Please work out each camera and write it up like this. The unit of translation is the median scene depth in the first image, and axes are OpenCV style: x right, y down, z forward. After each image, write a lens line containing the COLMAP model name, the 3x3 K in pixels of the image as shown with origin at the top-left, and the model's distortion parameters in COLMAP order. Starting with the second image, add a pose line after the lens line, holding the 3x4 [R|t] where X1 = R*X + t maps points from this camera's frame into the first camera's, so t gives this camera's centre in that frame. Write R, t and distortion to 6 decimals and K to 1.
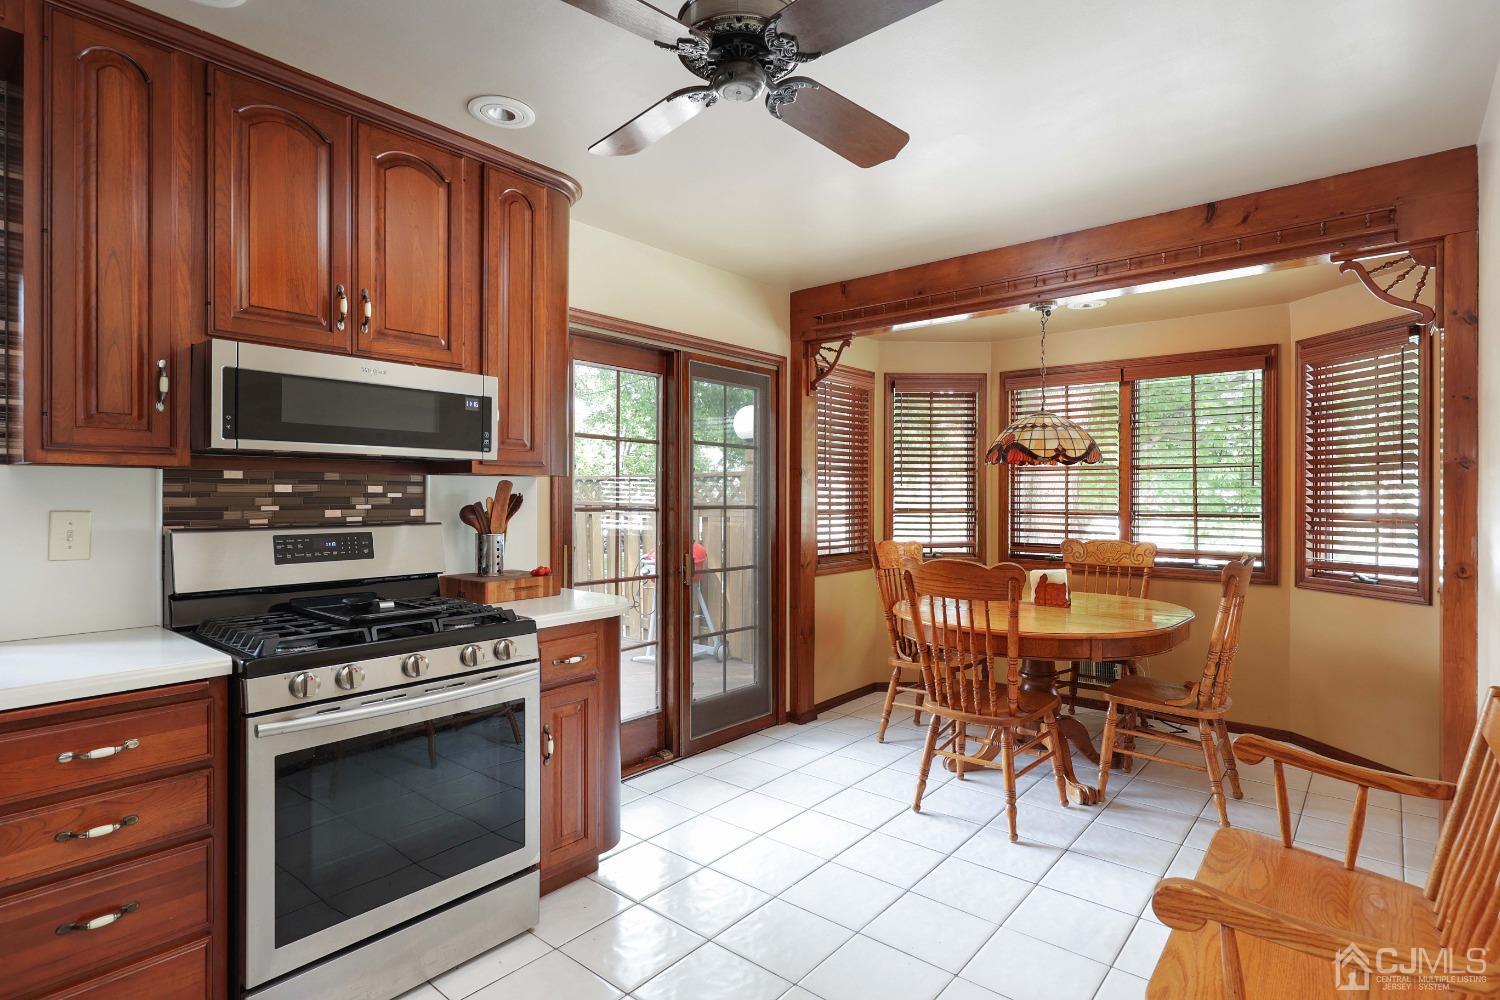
lens RADIAL K [[783.2, 0, 770.9], [0, 783.2, 496.3], [0, 0, 1]] dist [0.002923, -0.001022]
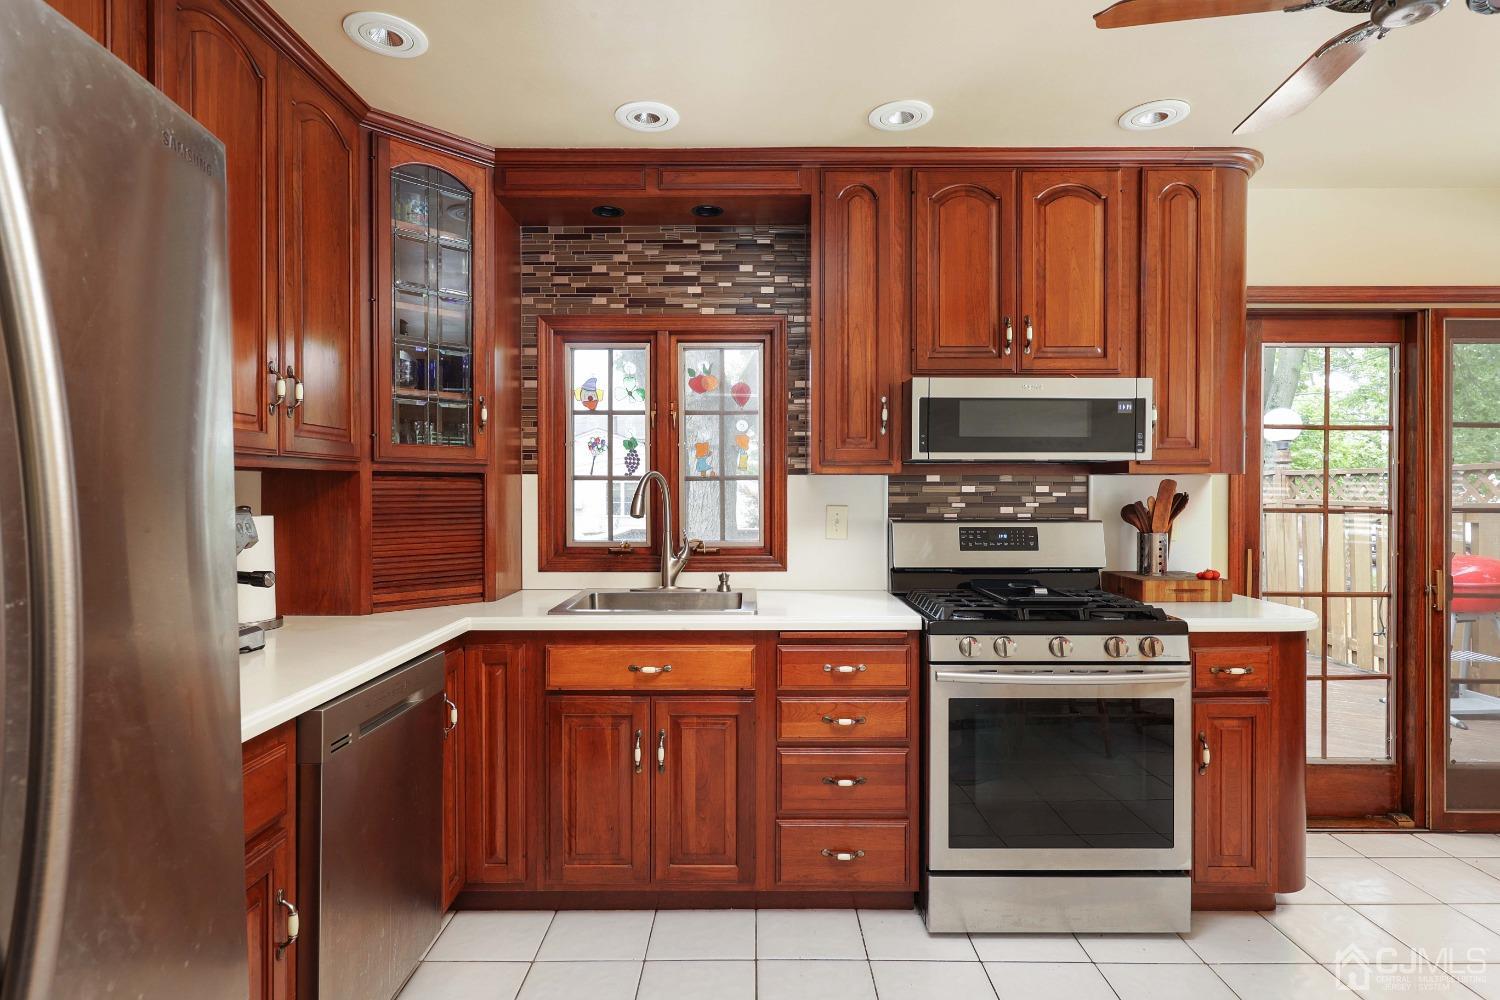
lens RADIAL K [[814.8, 0, 726.2], [0, 814.8, 497.8], [0, 0, 1]] dist [0.000952, 0.002704]
pose [[0.623055, 0.004643, -0.782165, 0.097227], [-0.000186, 0.999983, 0.005788, -0.002657], [0.782178, -0.003461, 0.623045, -0.061958]]
